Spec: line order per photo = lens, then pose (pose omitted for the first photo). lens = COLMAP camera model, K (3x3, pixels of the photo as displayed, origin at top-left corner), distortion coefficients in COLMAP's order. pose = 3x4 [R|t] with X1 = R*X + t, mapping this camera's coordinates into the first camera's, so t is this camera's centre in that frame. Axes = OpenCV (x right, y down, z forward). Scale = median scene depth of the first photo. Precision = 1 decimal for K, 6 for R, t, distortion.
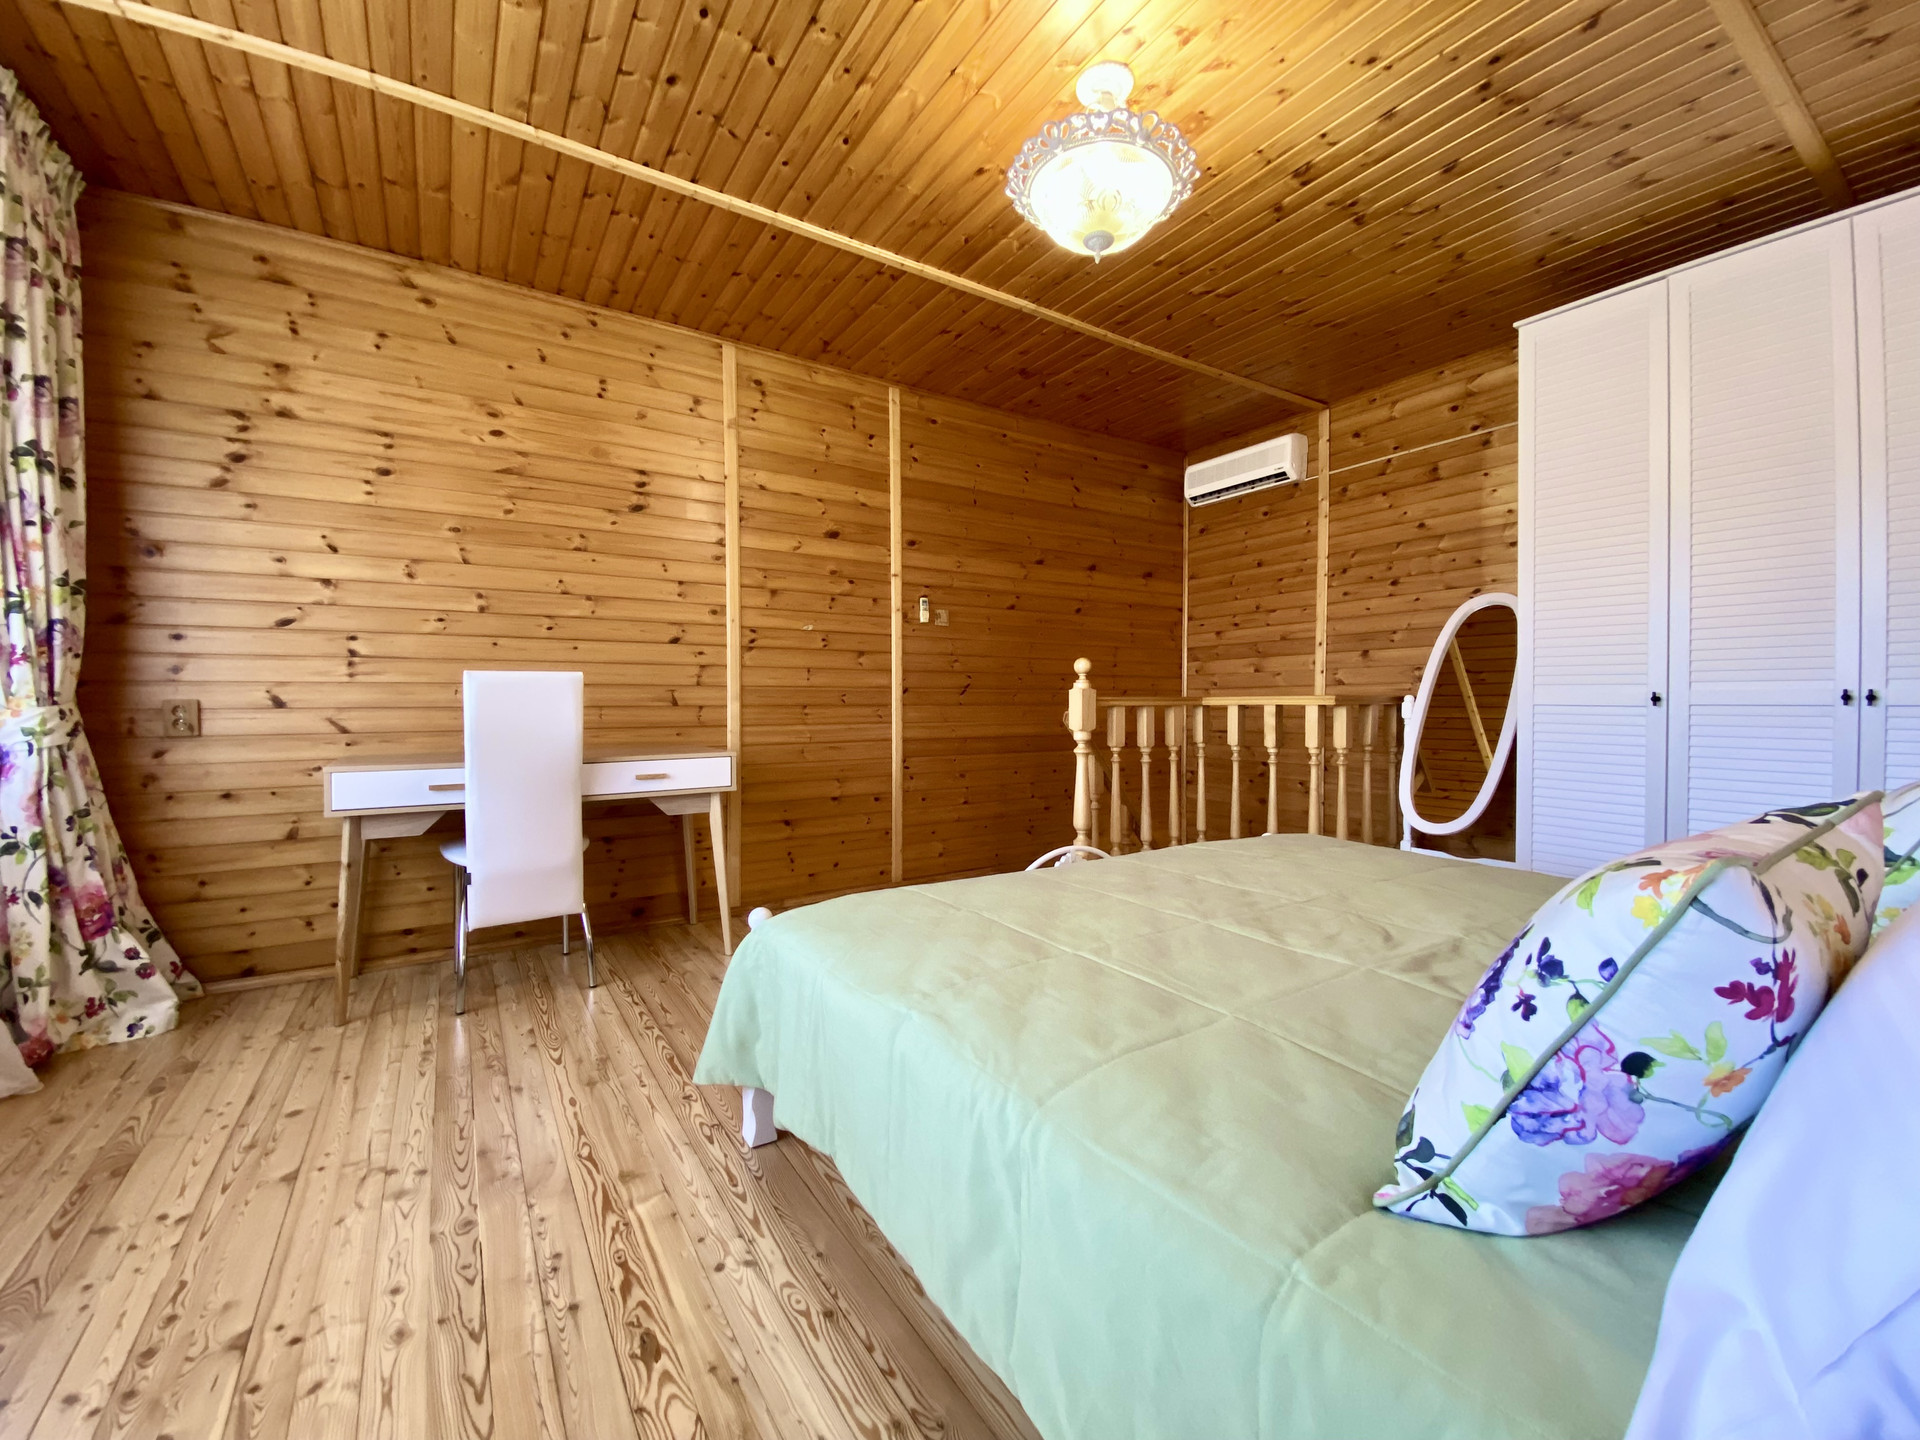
lens RADIAL K [[754.7, 0, 933.8], [0, 754.7, 727.8], [0, 0, 1]] dist [0.025941, -0.027379]
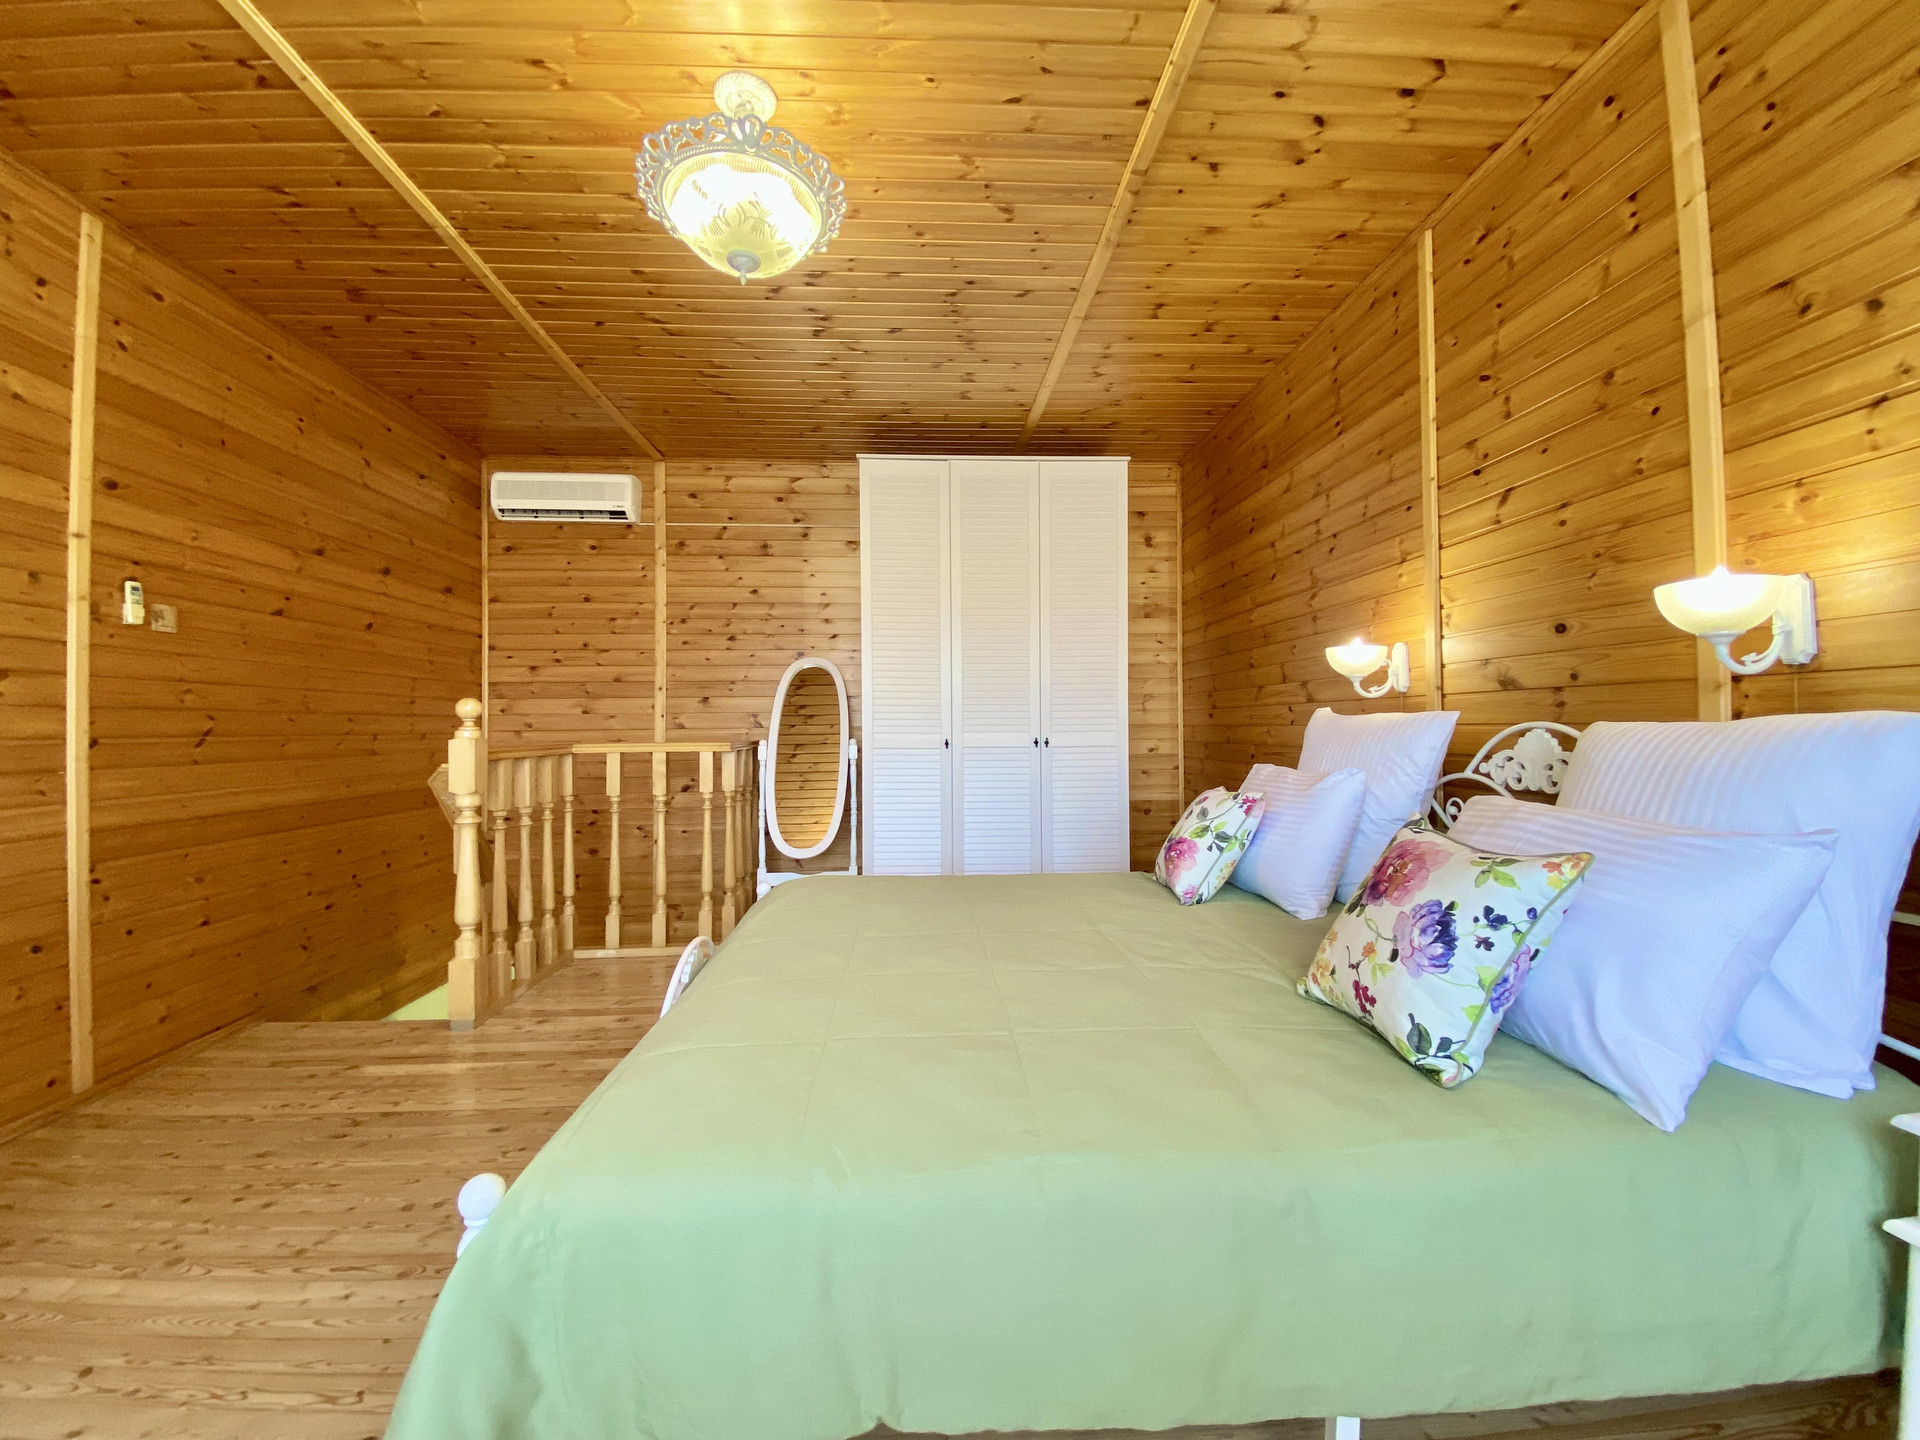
lens RADIAL K [[774.1, 0, 960.0], [0, 774.1, 720.0], [0, 0, 1]] dist [0.027563, -0.023589]
pose [[0.487212, 0.008151, 0.873246, -0.225258], [0.035038, 0.998969, -0.028874, -0.027130], [-0.872581, 0.044665, 0.486424, 0.162461]]
